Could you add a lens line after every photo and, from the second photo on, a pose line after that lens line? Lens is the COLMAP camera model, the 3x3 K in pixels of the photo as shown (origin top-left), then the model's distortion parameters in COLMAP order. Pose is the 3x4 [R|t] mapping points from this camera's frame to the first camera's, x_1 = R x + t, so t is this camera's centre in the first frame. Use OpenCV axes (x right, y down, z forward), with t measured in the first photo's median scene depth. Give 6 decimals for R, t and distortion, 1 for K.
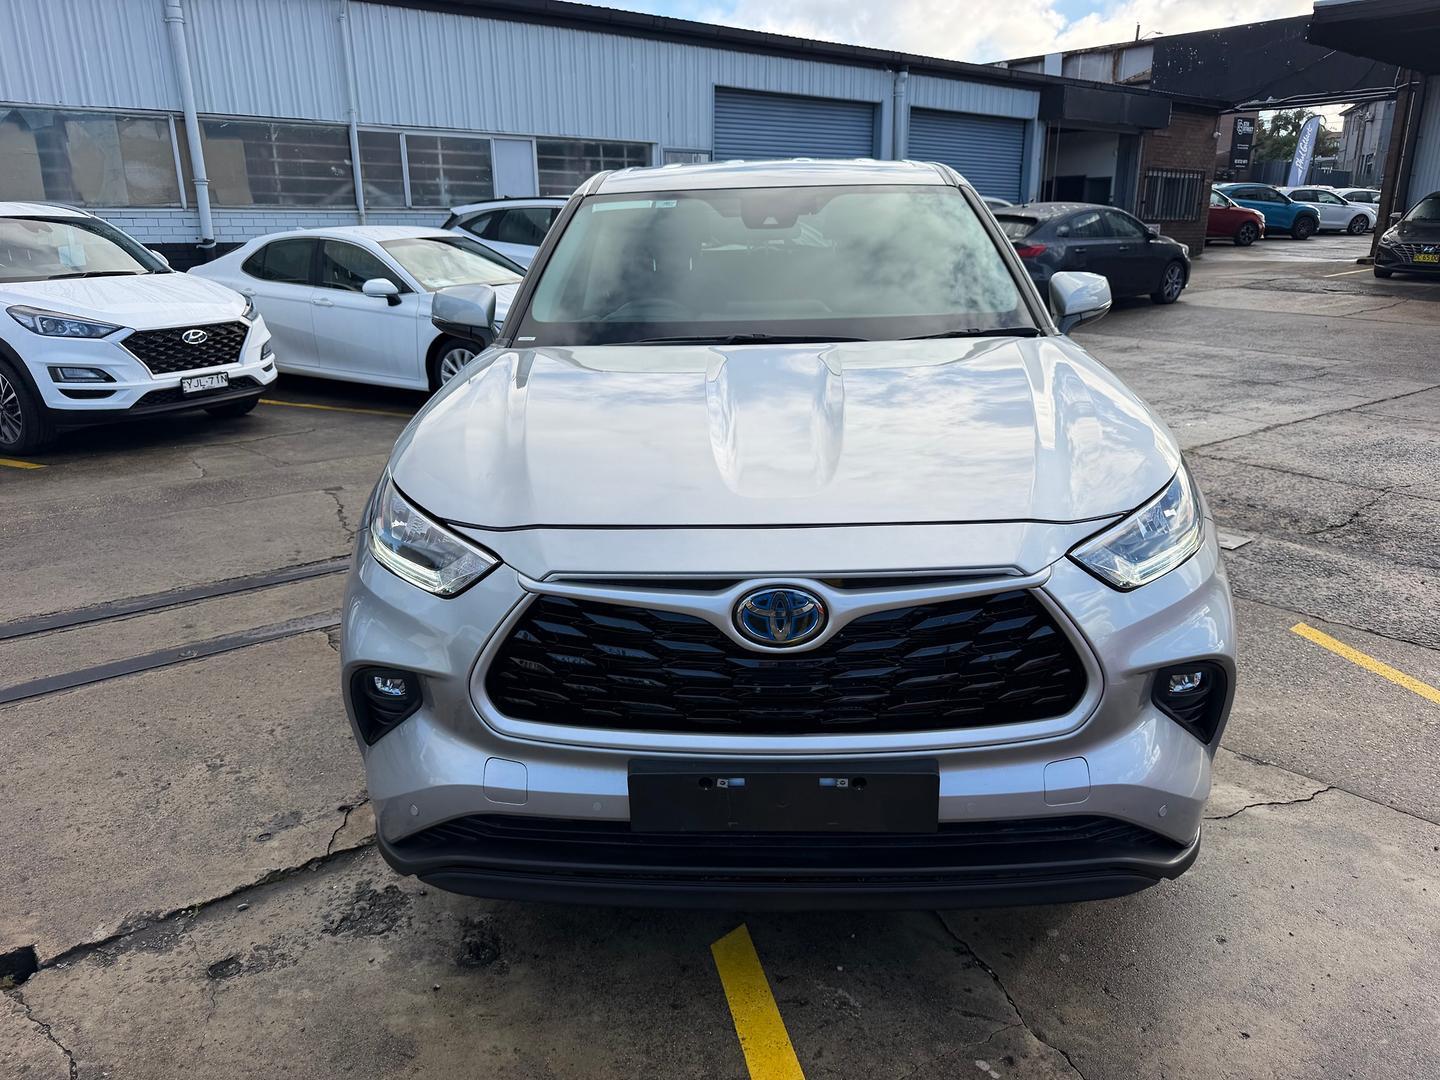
lens RADIAL K [[1034.5, 0, 720.0], [0, 1034.5, 540.0], [0, 0, 1]] dist [-0.006250, -0.003614]
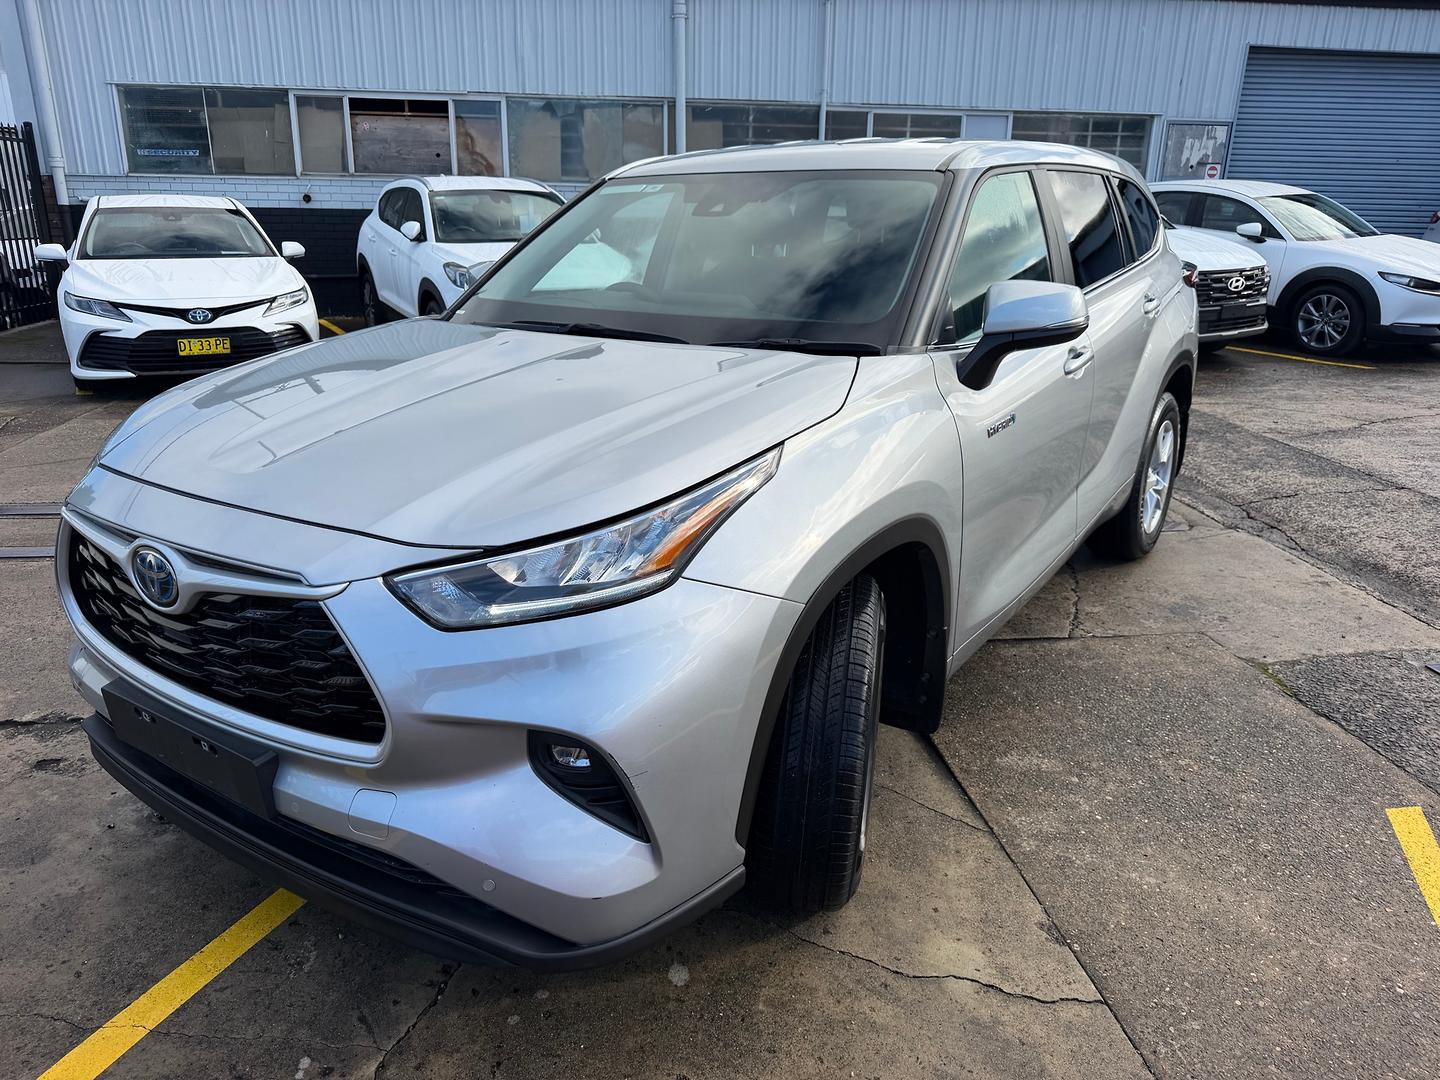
lens RADIAL K [[1026.6, 0, 734.9], [0, 1026.6, 547.1], [0, 0, 1]] dist [0.013923, -0.031698]
pose [[0.843754, 0.185398, -0.503694, 0.205236], [-0.170795, 0.982410, 0.075499, -0.026141], [0.508831, 0.022326, 0.860577, 0.070309]]
